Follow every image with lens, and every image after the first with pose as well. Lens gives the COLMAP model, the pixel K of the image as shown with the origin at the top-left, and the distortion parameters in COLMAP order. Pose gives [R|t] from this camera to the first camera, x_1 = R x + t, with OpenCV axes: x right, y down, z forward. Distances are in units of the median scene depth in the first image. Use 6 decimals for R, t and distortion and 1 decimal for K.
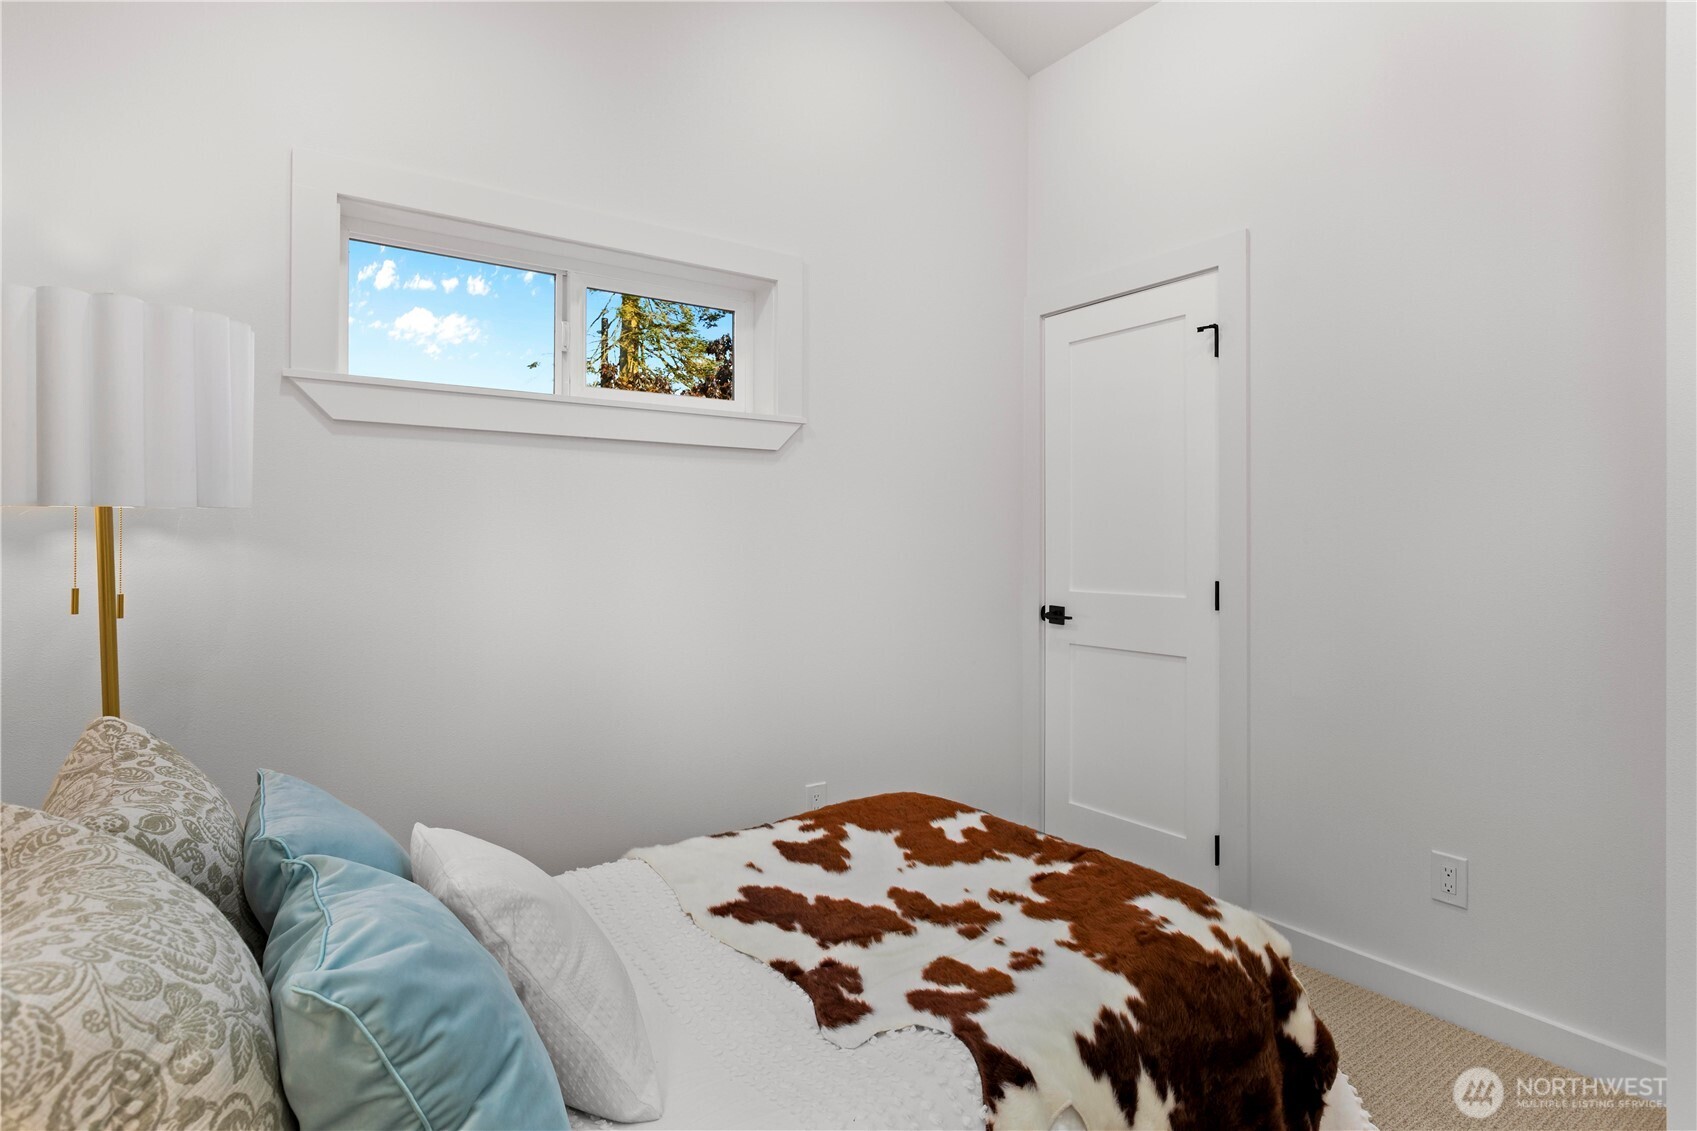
lens RADIAL K [[875.4, 0, 841.5], [0, 875.4, 532.3], [0, 0, 1]] dist [0.001213, -0.000552]
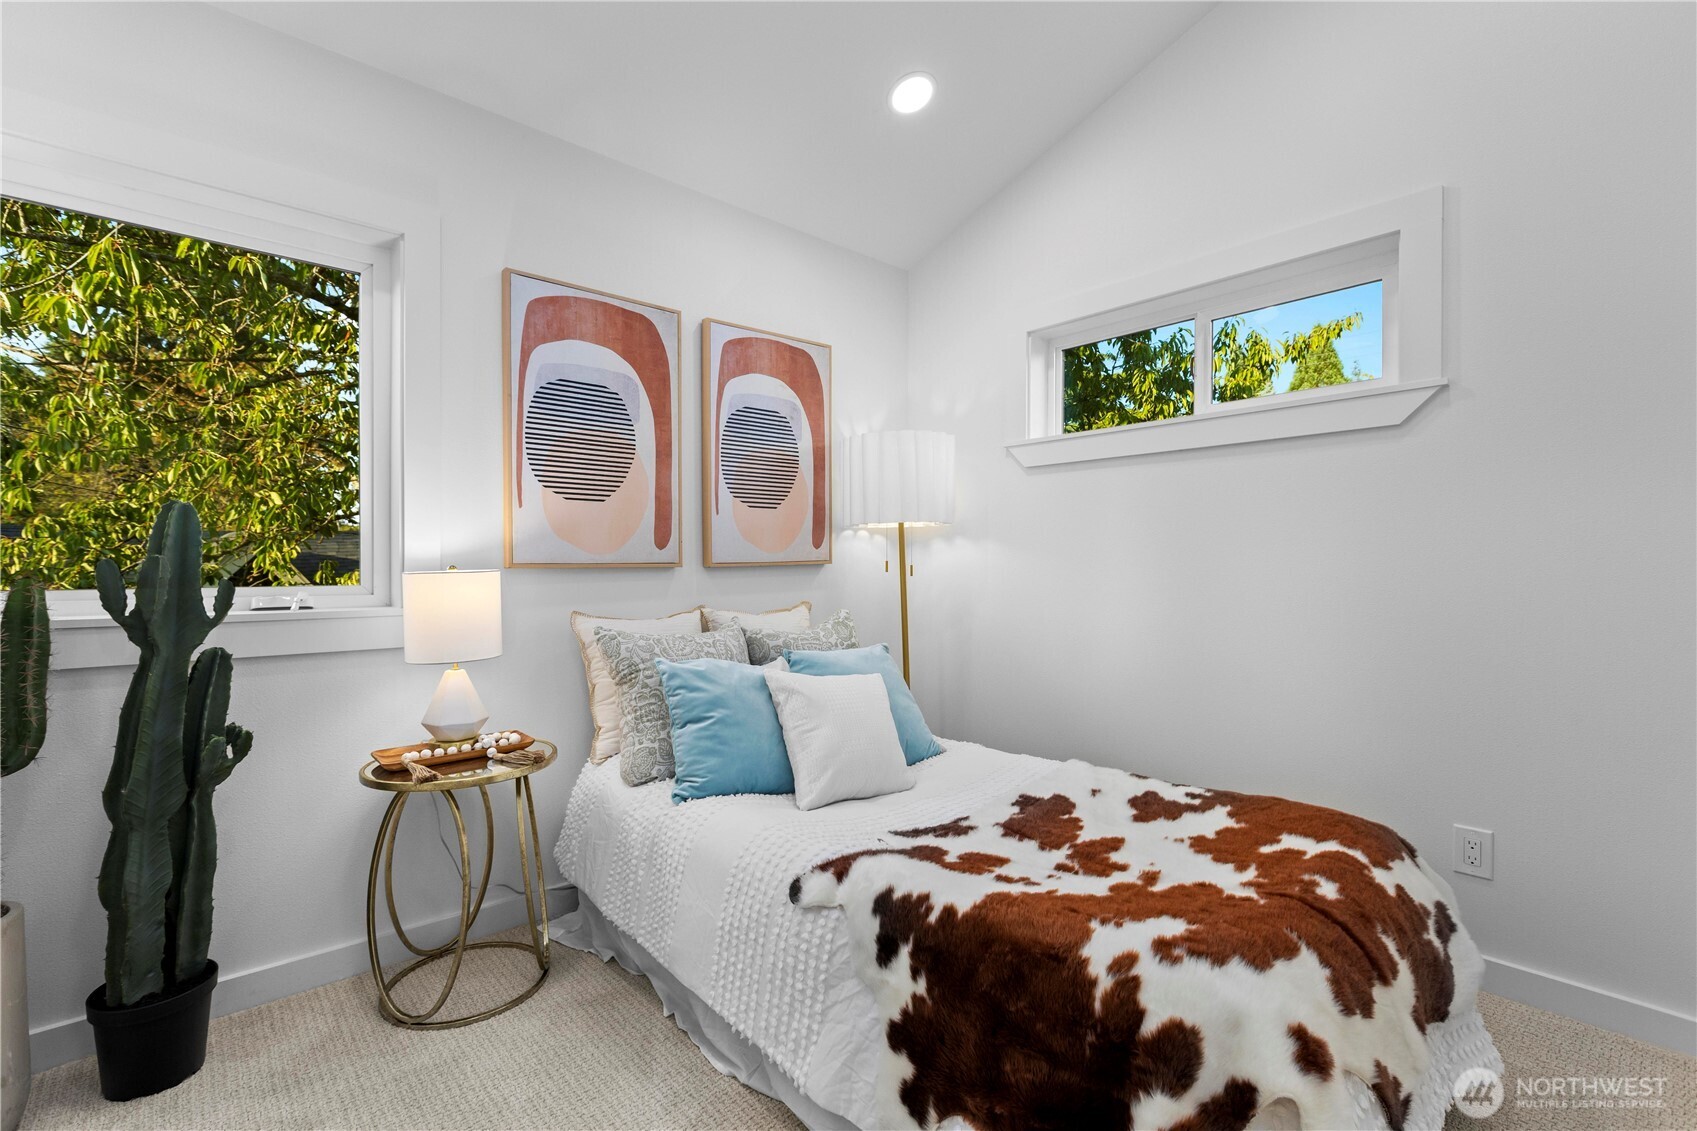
lens RADIAL K [[753.1, 0, 842.6], [0, 753.1, 571.5], [0, 0, 1]] dist [-0.001053, -0.000177]
pose [[0.129474, 0.003010, -0.991578, 0.962851], [0.006678, 0.999970, 0.003908, 0.074841], [0.991560, -0.007128, 0.129450, 0.560257]]
